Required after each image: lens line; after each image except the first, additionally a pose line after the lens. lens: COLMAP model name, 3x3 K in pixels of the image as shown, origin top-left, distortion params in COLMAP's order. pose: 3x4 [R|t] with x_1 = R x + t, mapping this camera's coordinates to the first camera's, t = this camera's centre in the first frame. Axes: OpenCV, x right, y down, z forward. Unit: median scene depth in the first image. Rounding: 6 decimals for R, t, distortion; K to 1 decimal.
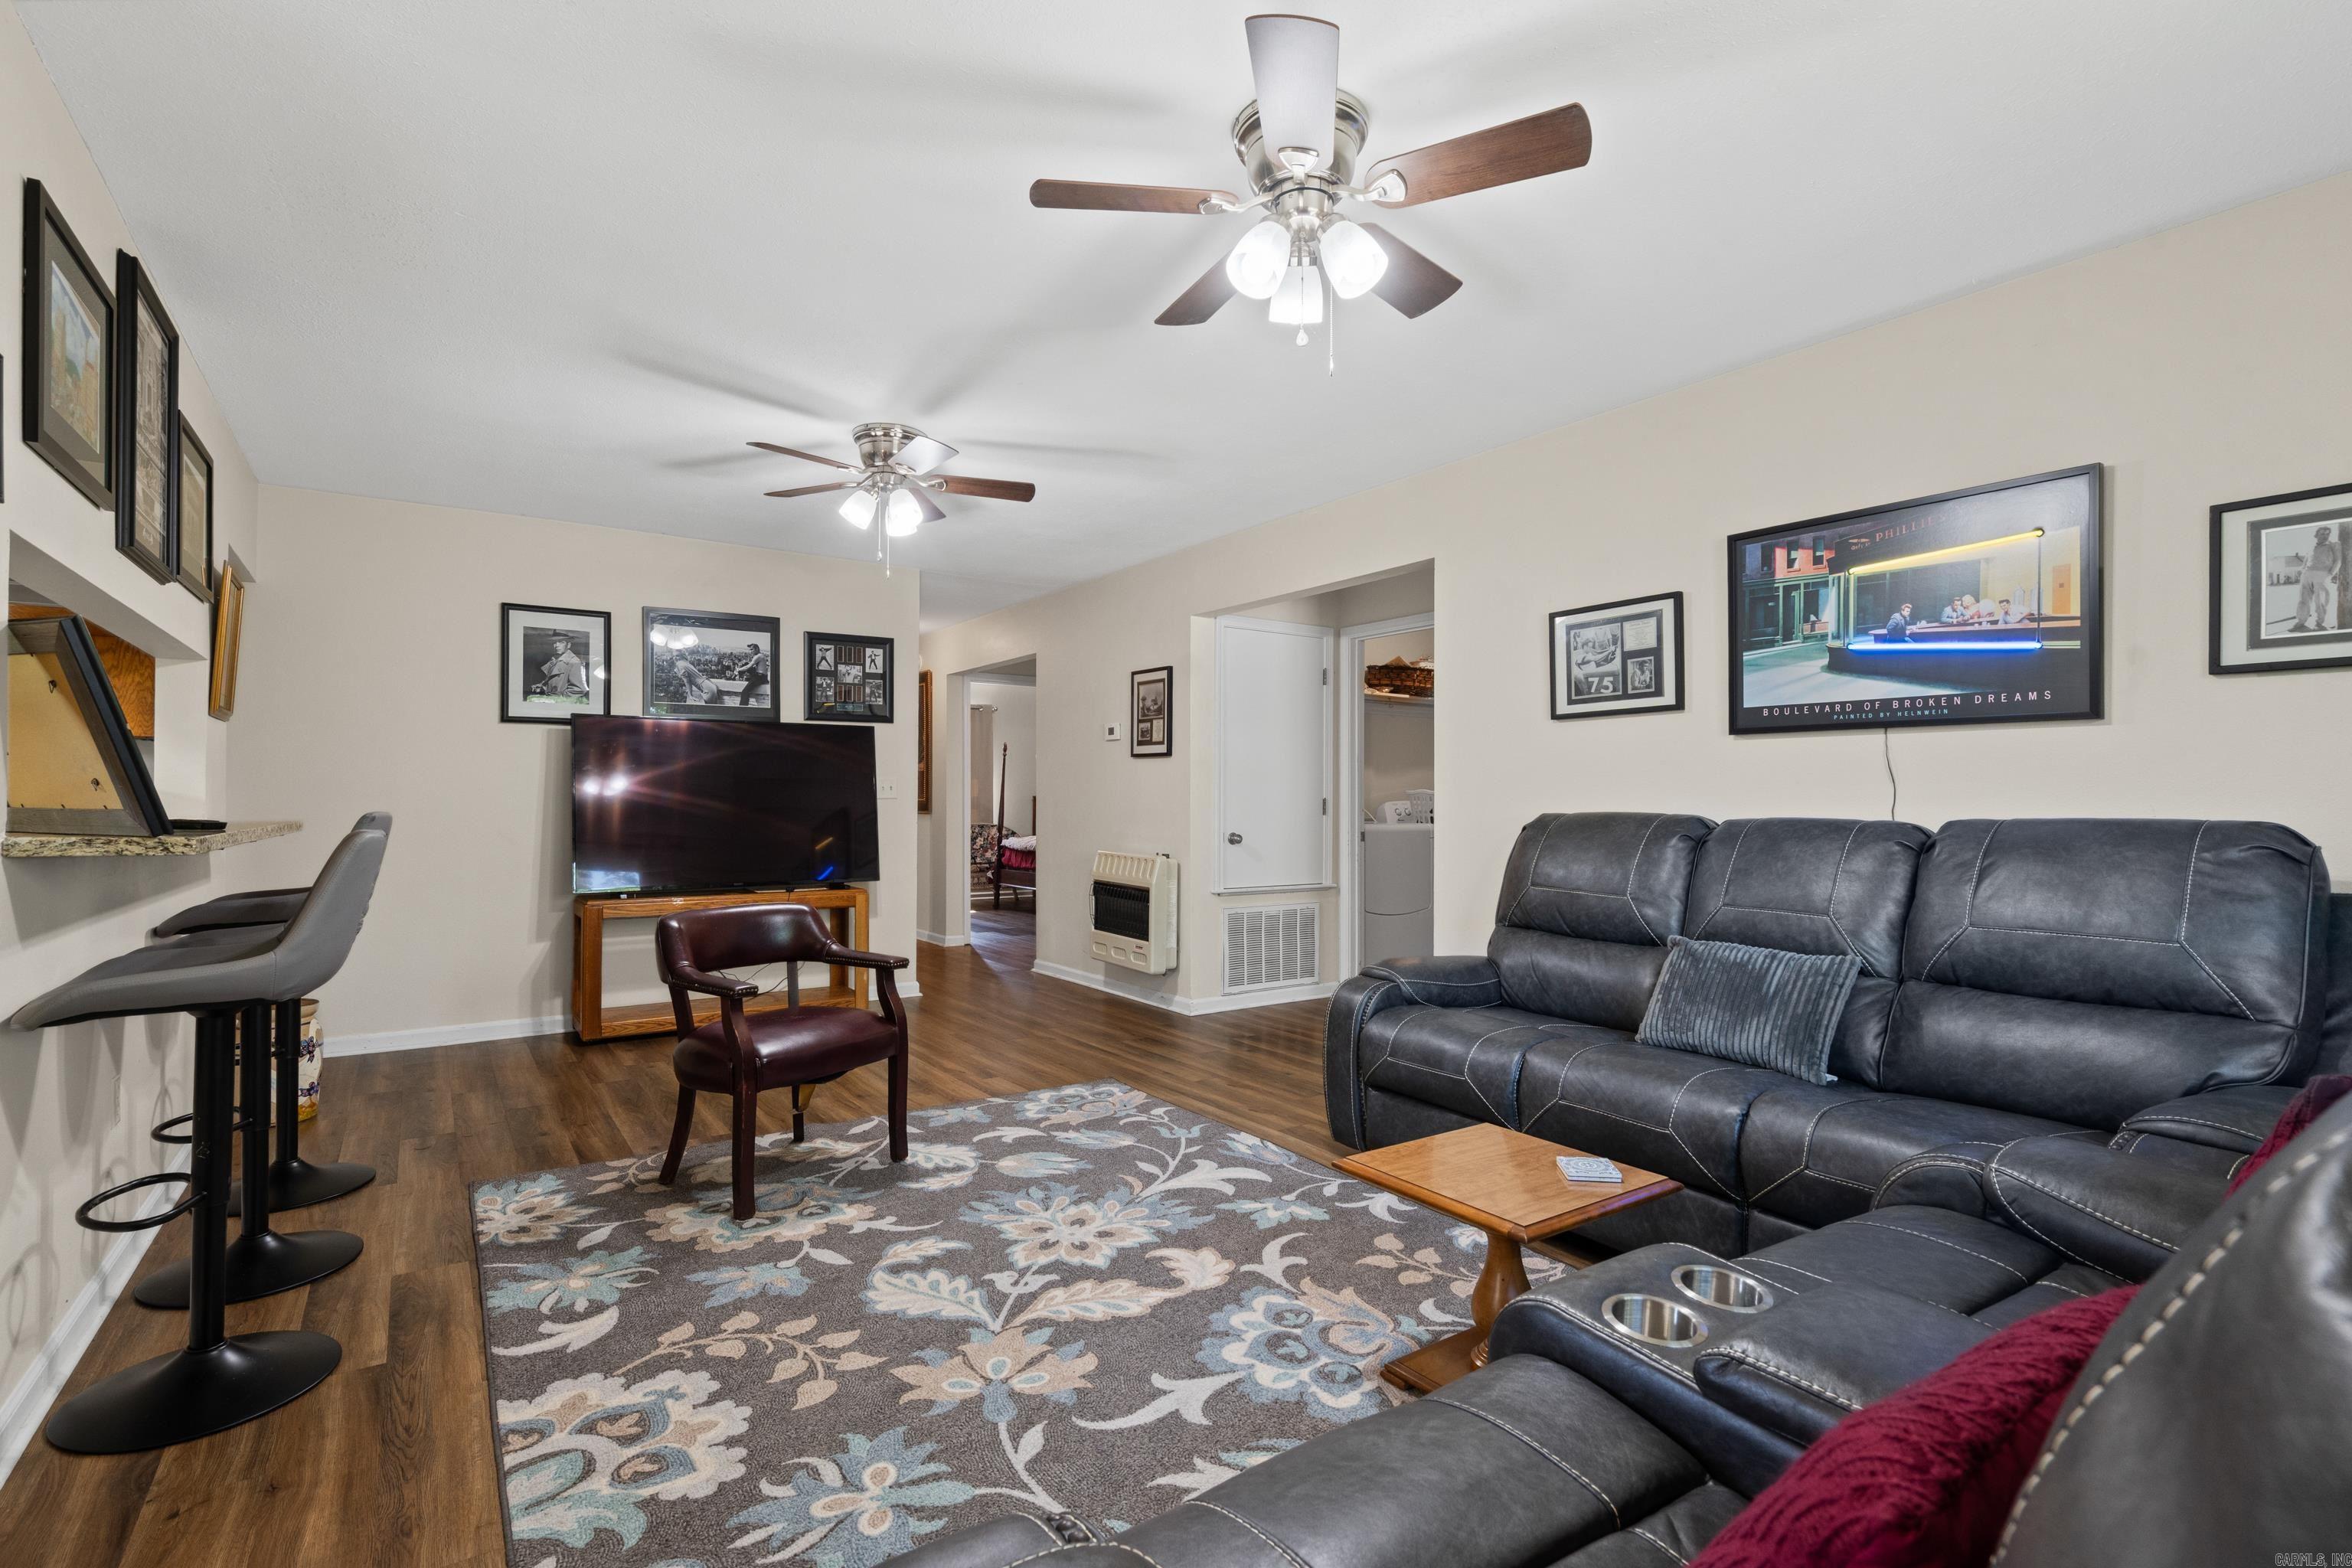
lens RADIAL K [[1045.9, 0, 1178.7], [0, 1045.9, 796.7], [0, 0, 1]] dist [-0.004095, 0.001318]
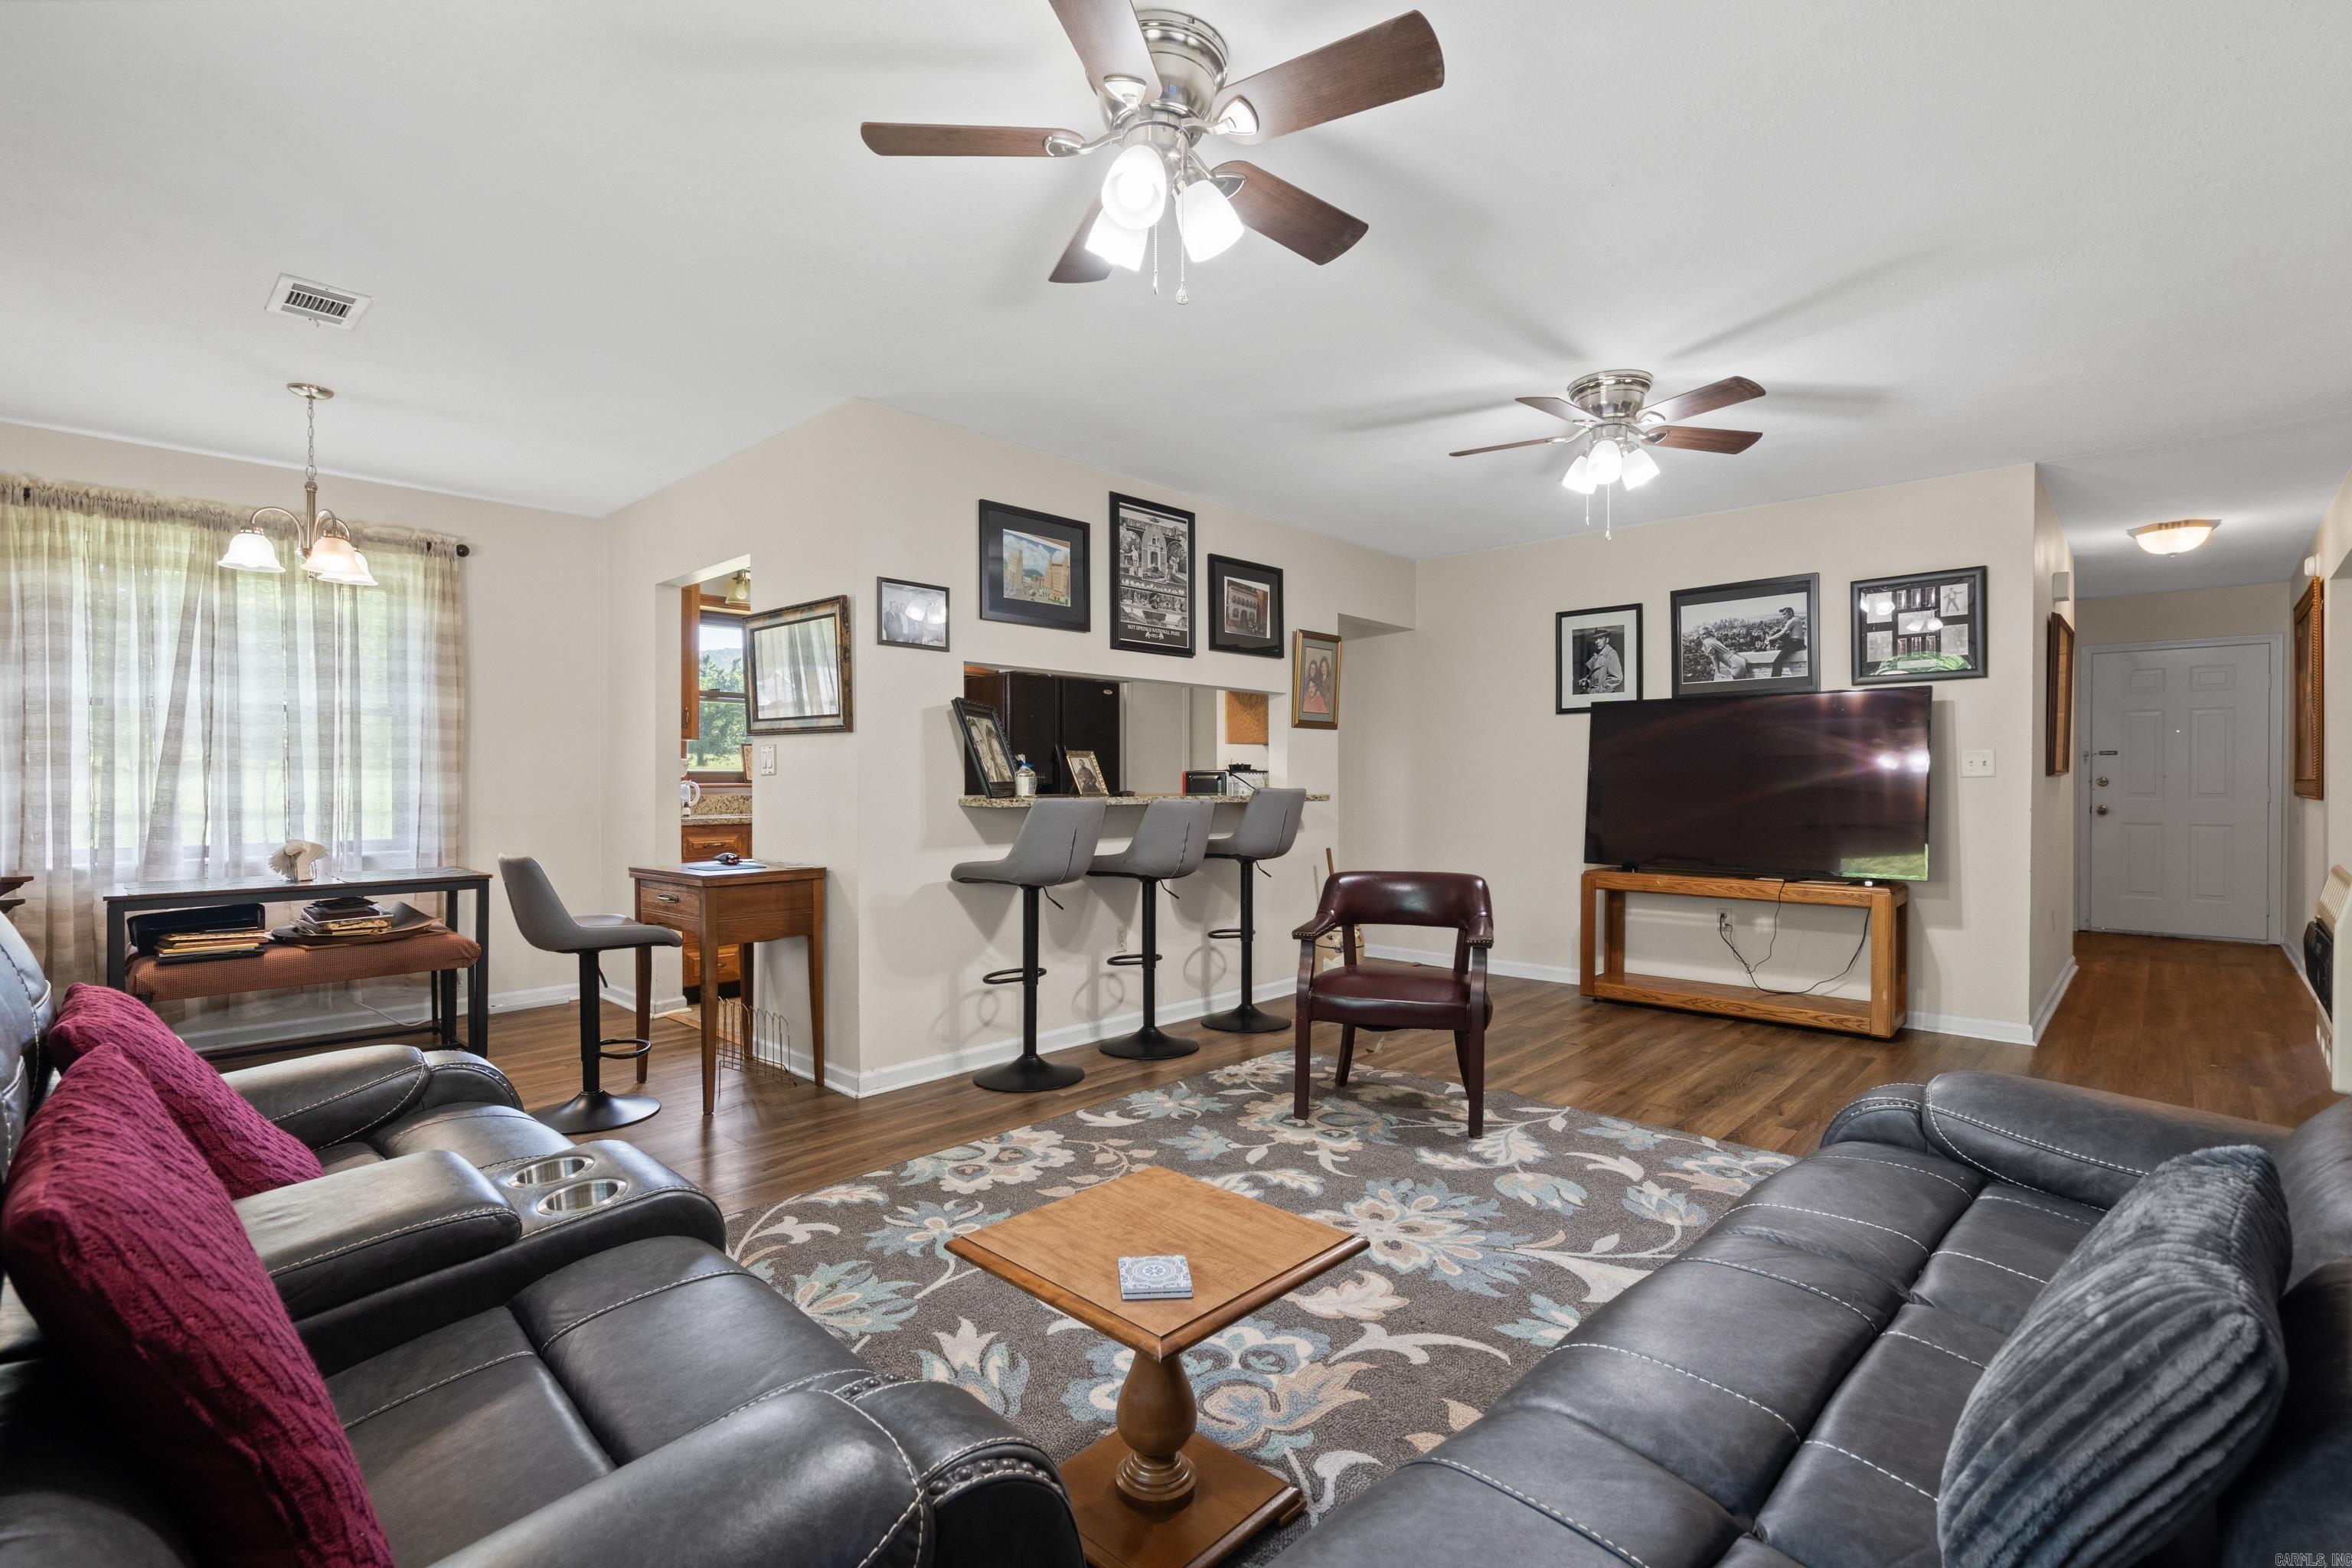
lens RADIAL K [[1045.9, 0, 1178.7], [0, 1045.9, 796.7], [0, 0, 1]] dist [-0.004095, 0.001318]
pose [[0.234862, 0.011898, -0.971956, 0.775800], [0.005071, 0.999896, 0.013466, 0.007188], [0.972016, -0.008092, 0.234777, 0.595782]]
